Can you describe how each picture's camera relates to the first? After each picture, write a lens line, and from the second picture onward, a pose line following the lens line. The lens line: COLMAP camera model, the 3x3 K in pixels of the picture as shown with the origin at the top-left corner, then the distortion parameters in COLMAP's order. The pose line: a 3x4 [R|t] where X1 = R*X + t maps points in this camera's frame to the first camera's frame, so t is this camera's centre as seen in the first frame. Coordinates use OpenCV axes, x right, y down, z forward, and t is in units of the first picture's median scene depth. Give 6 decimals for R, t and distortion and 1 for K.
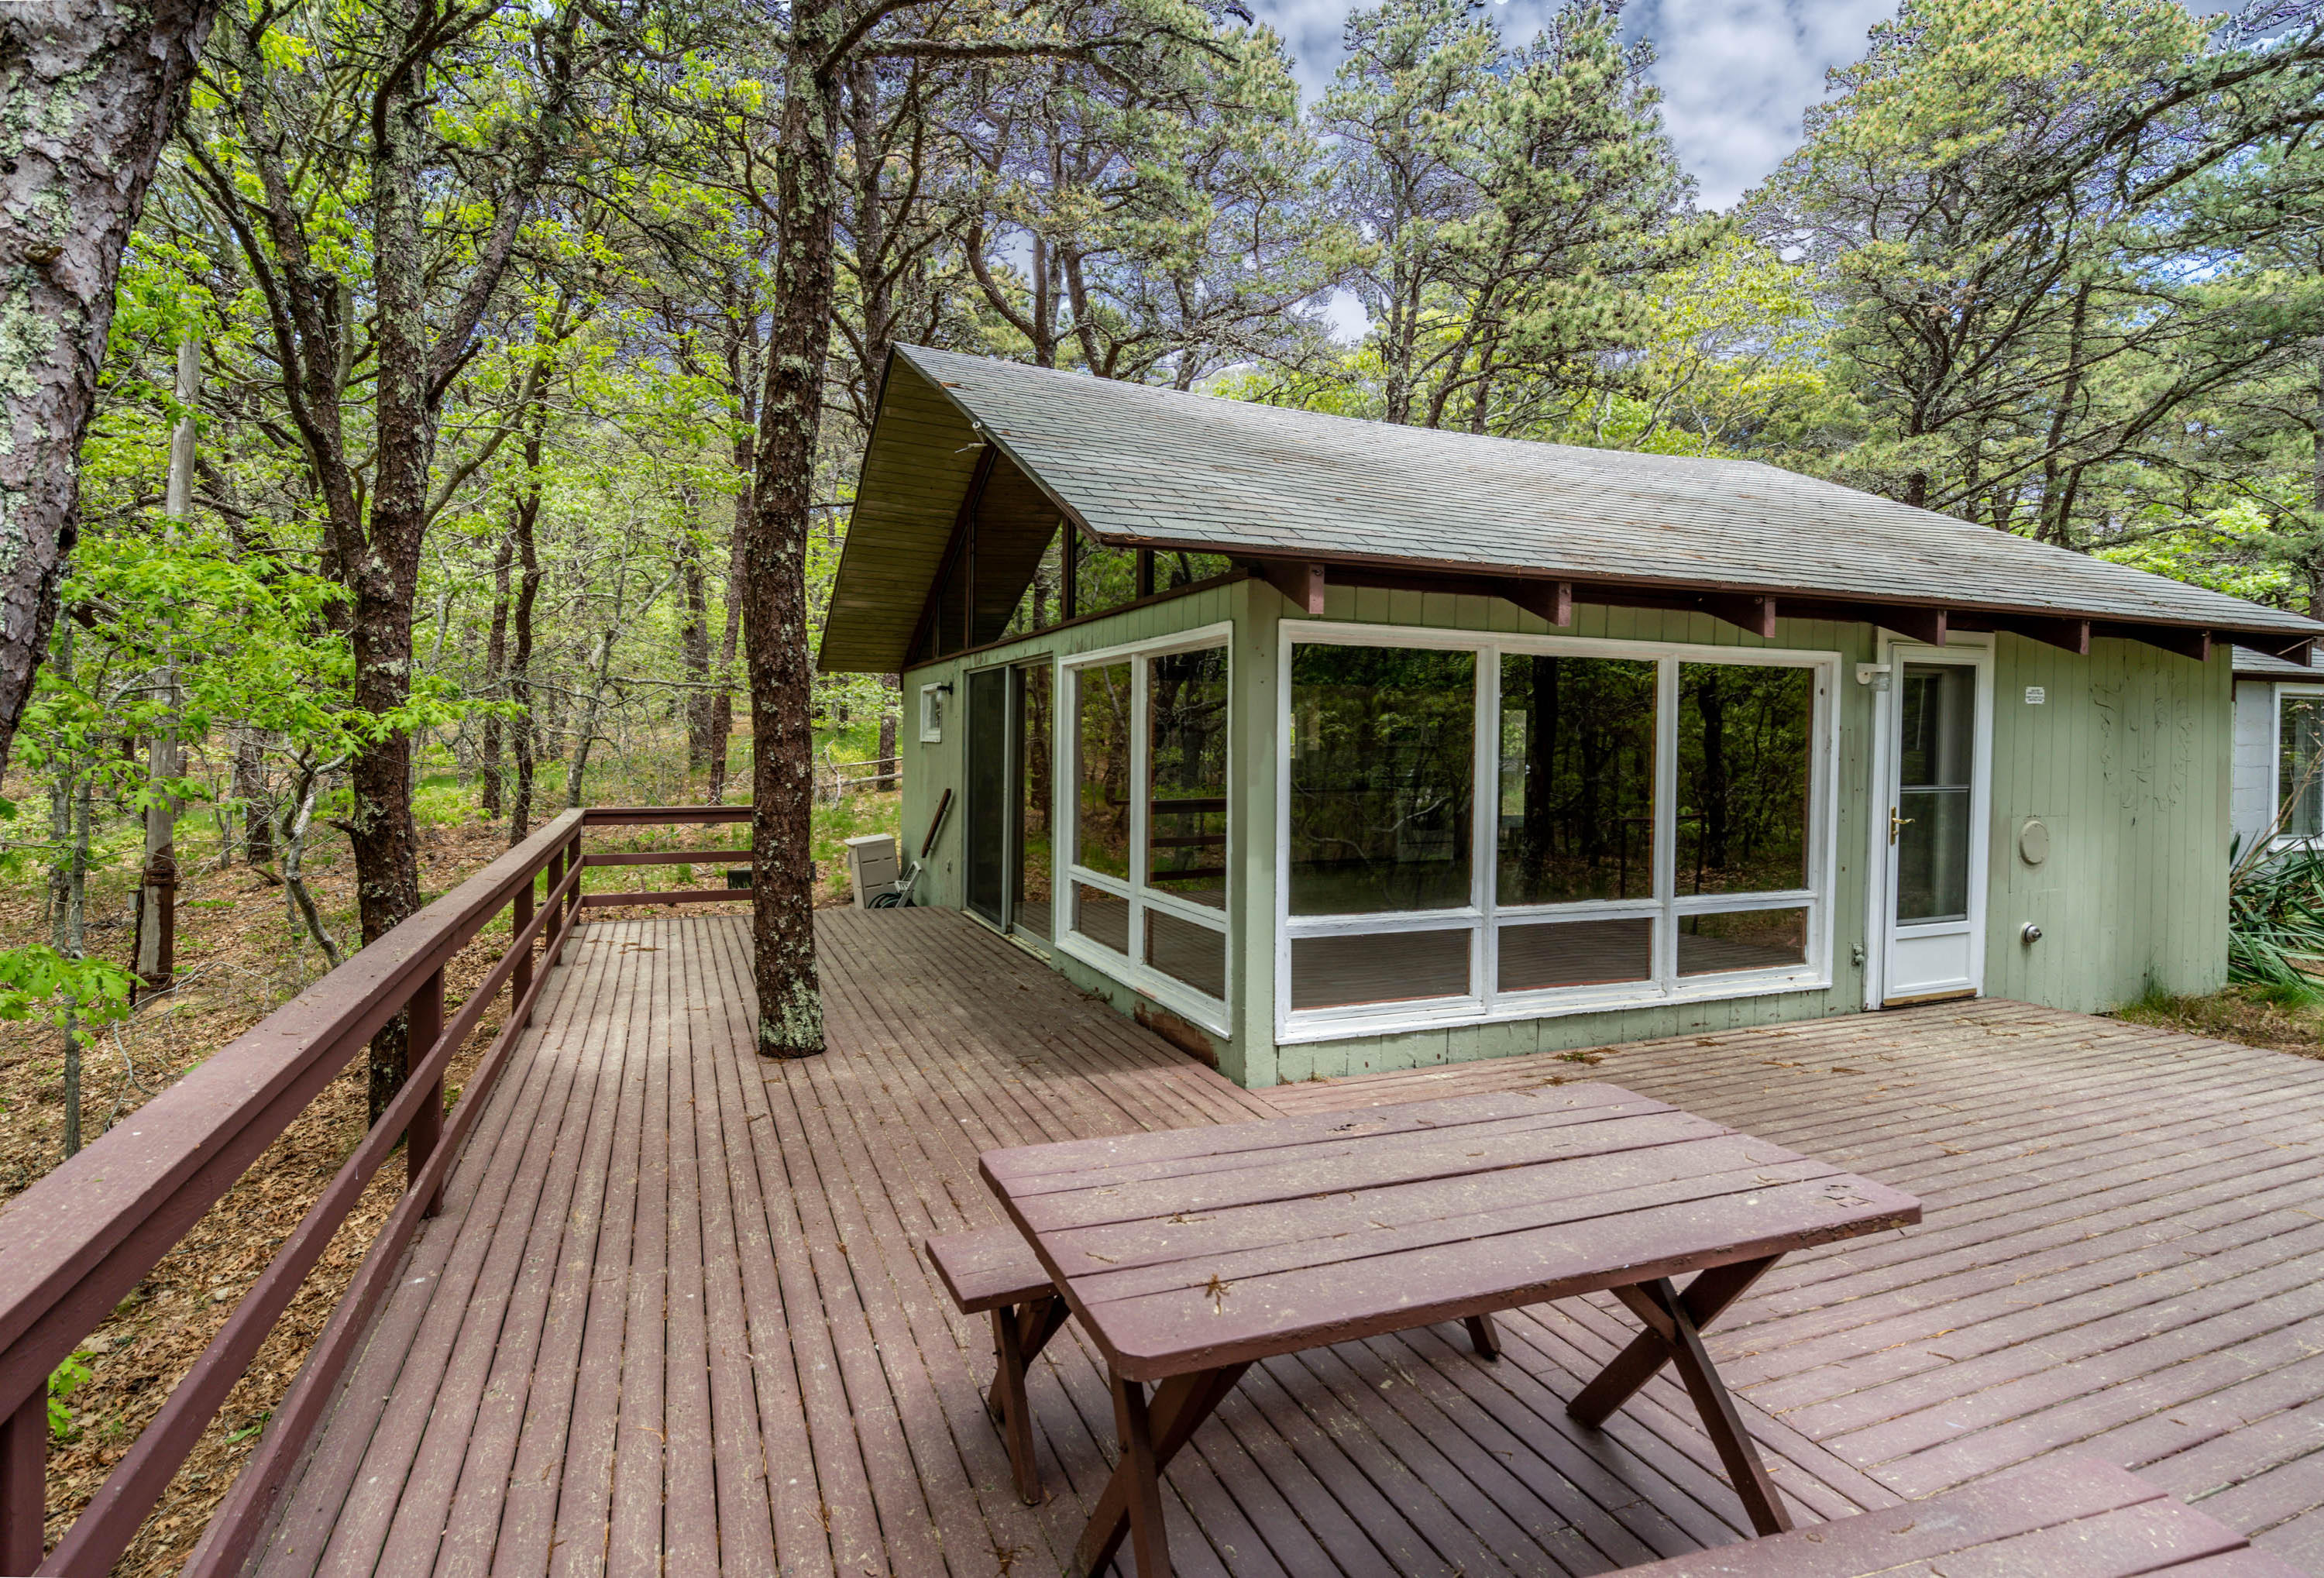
lens RADIAL K [[1111.0, 0, 1139.4], [0, 1111.0, 775.1], [0, 0, 1]] dist [0.004482, 0.000687]
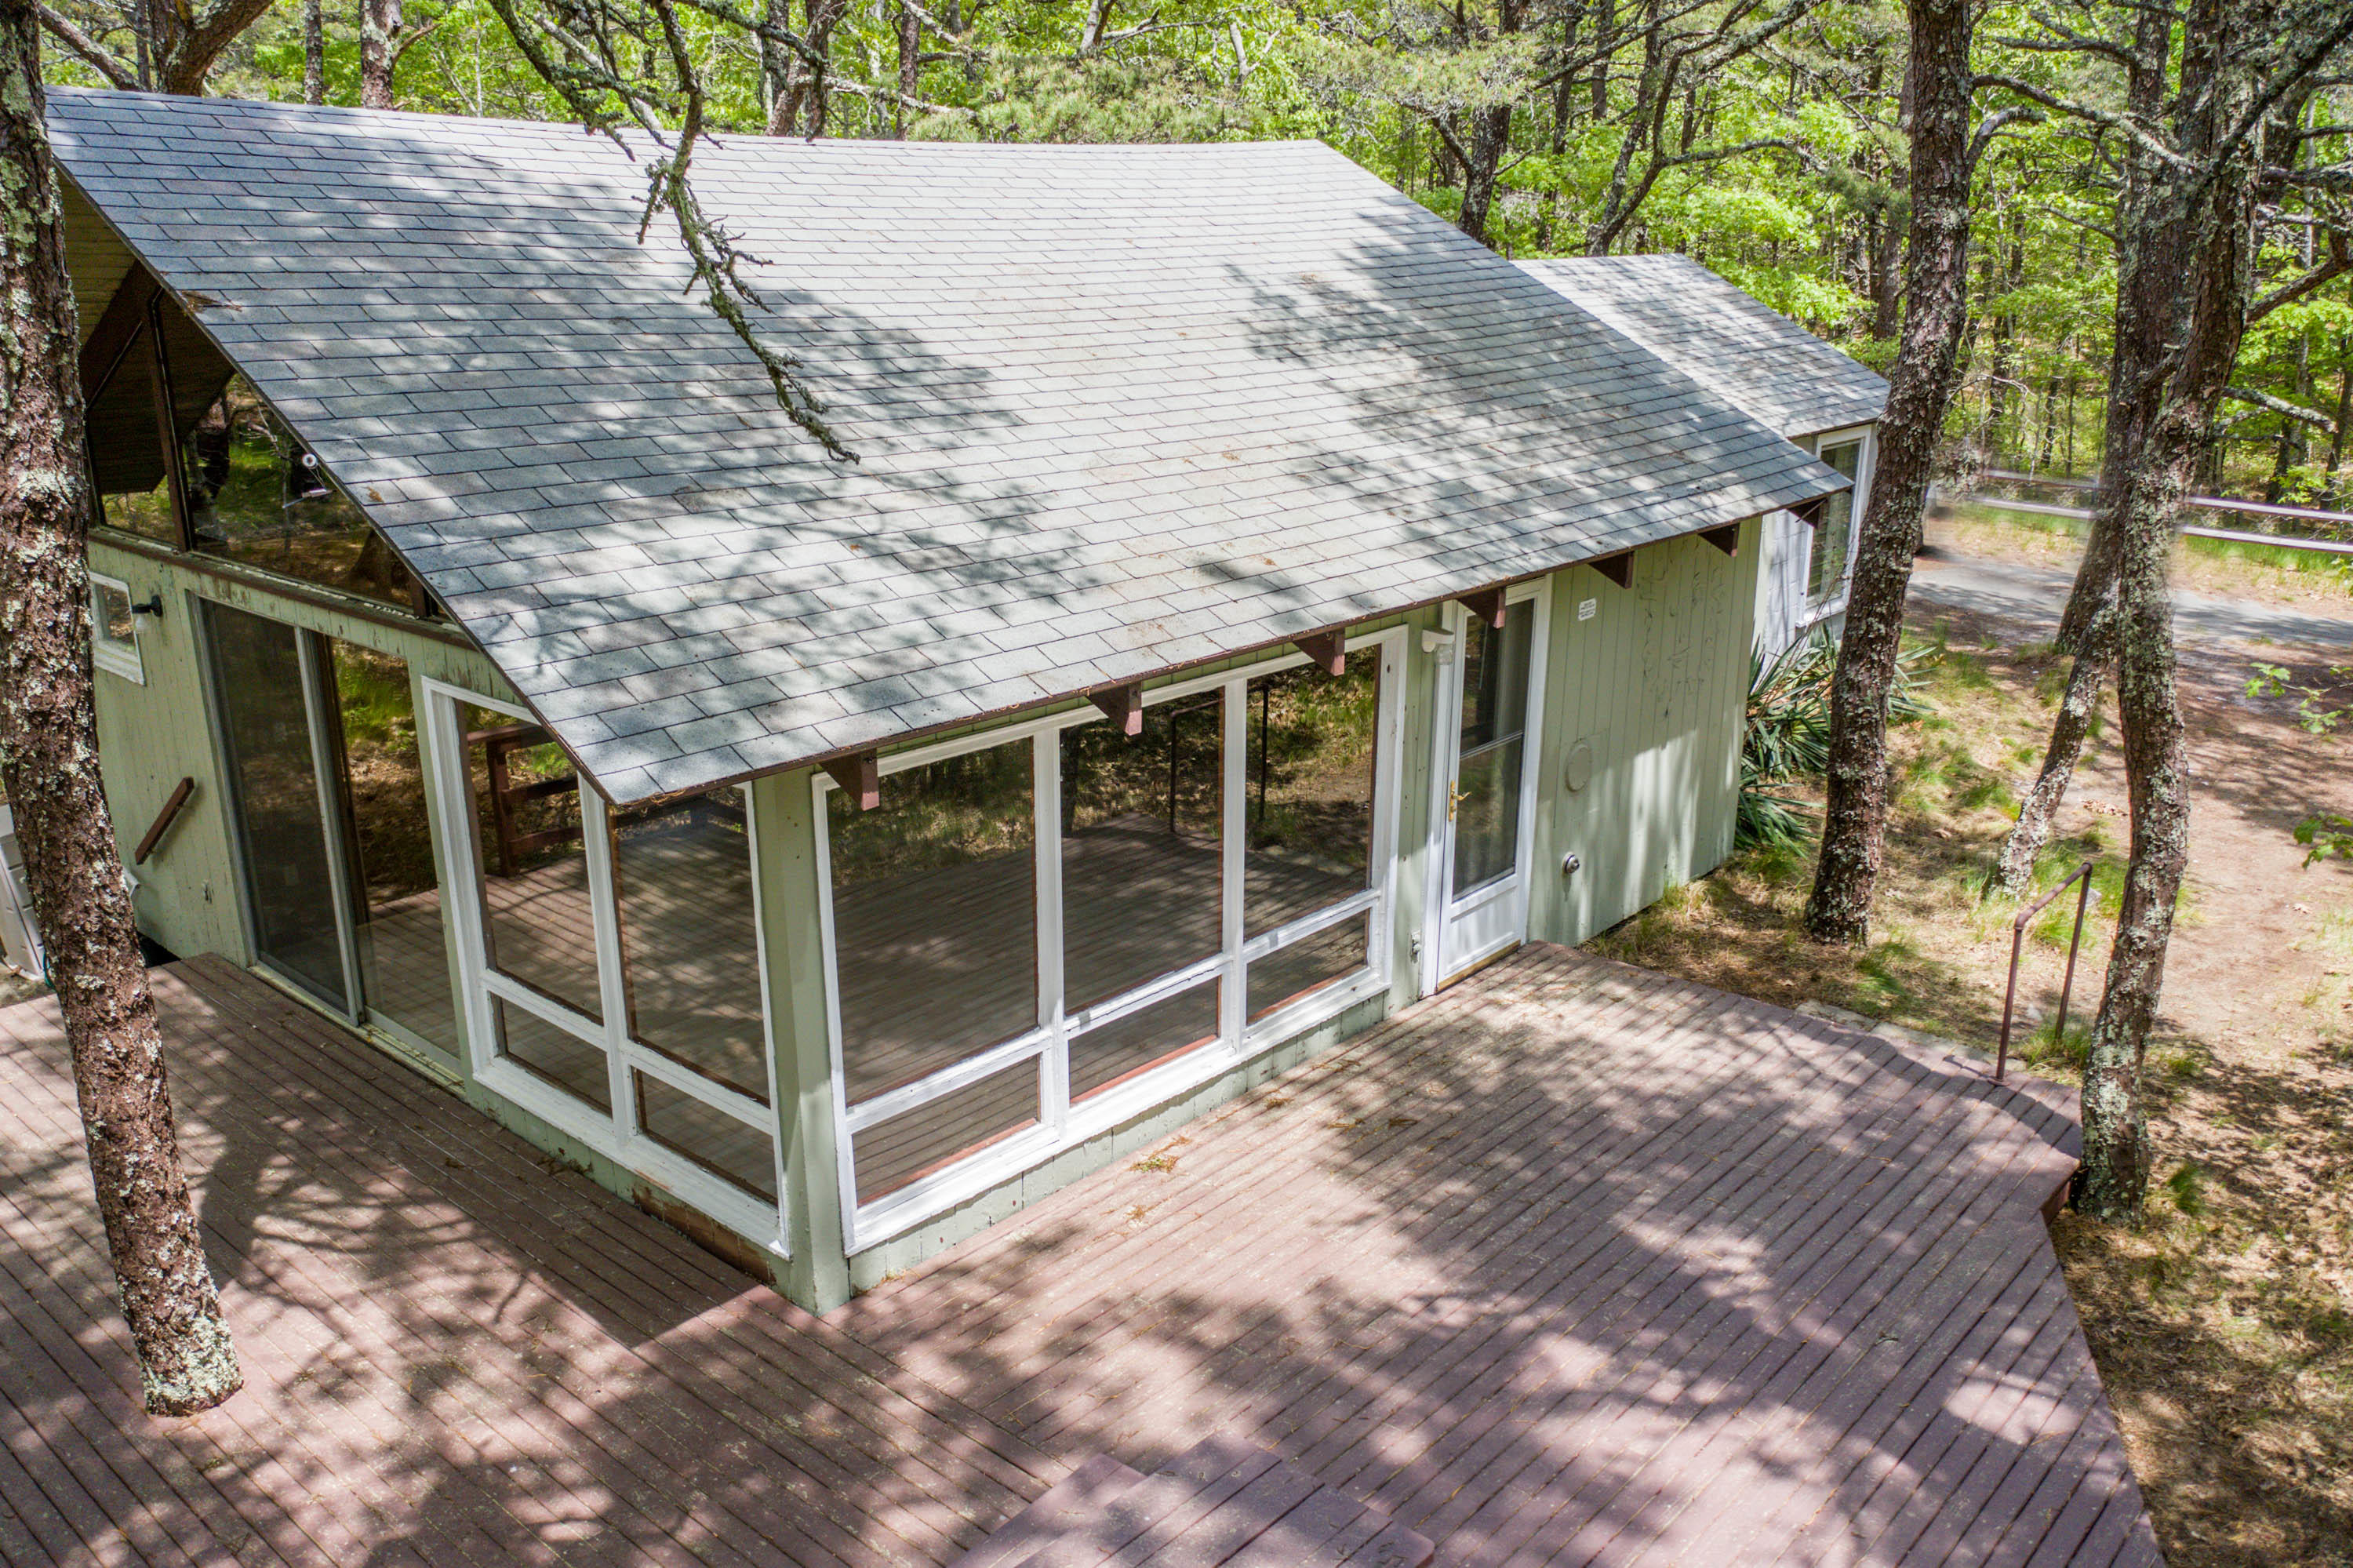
lens RADIAL K [[1827.4, 0, 1184.3], [0, 1827.4, 787.4], [0, 0, 1]] dist [-0.000804, -0.001568]
pose [[0.900112, -0.131567, 0.415318, -0.151141], [0.011474, 0.960138, 0.279290, -0.416174], [-0.435508, -0.246627, 0.865741, -0.212283]]
